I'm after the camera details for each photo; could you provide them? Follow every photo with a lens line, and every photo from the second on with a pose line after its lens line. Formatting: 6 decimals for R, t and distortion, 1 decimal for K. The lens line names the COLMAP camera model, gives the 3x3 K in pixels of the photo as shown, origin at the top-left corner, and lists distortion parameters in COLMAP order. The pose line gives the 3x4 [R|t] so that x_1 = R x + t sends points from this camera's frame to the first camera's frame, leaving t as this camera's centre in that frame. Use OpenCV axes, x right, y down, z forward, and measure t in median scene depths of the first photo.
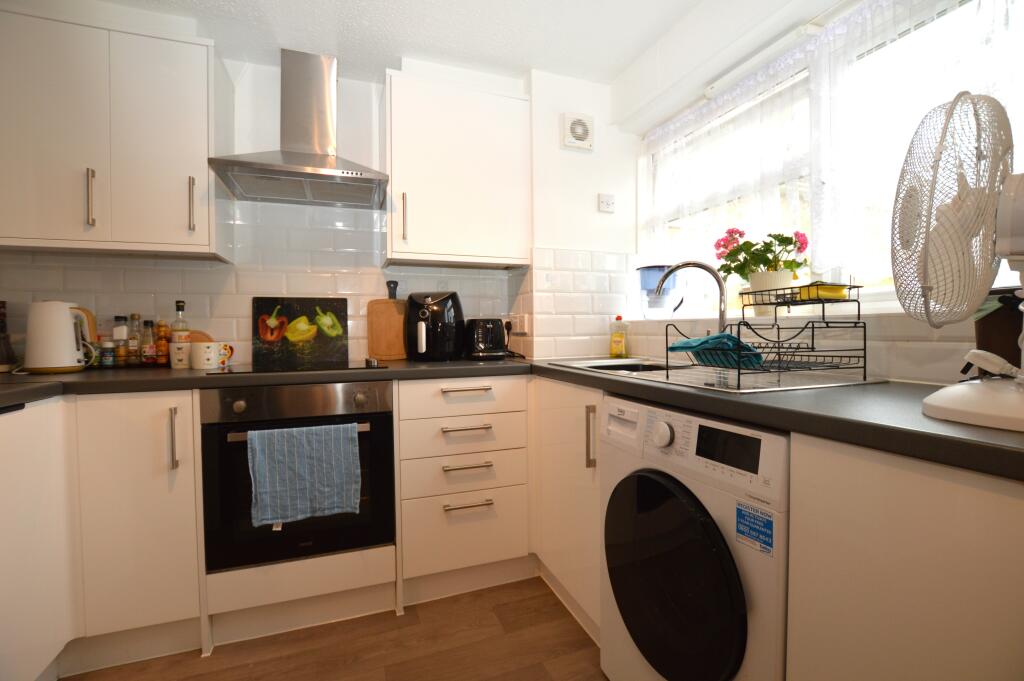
lens RADIAL K [[461.9, 0, 512.9], [0, 461.9, 337.7], [0, 0, 1]] dist [-0.028466, -0.000505]
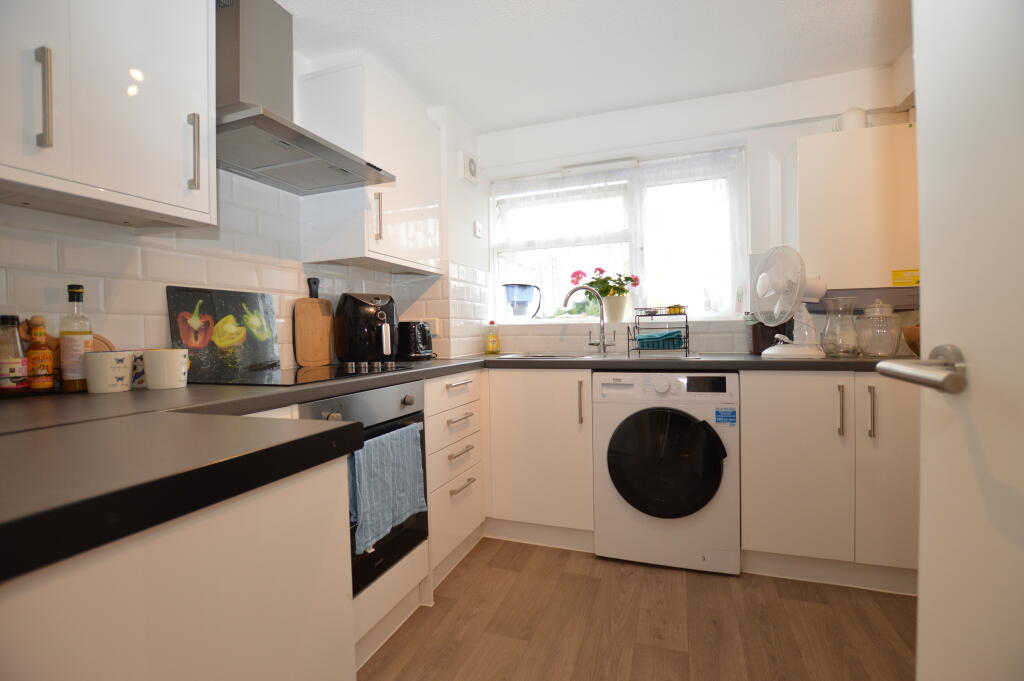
lens RADIAL K [[461.9, 0, 517.7], [0, 461.9, 337.0], [0, 0, 1]] dist [-0.028466, -0.000505]
pose [[0.642832, -0.010407, 0.765936, -0.813003], [0.025276, 0.999651, -0.007631, 0.009516], [-0.765590, 0.024265, 0.642871, 0.149800]]
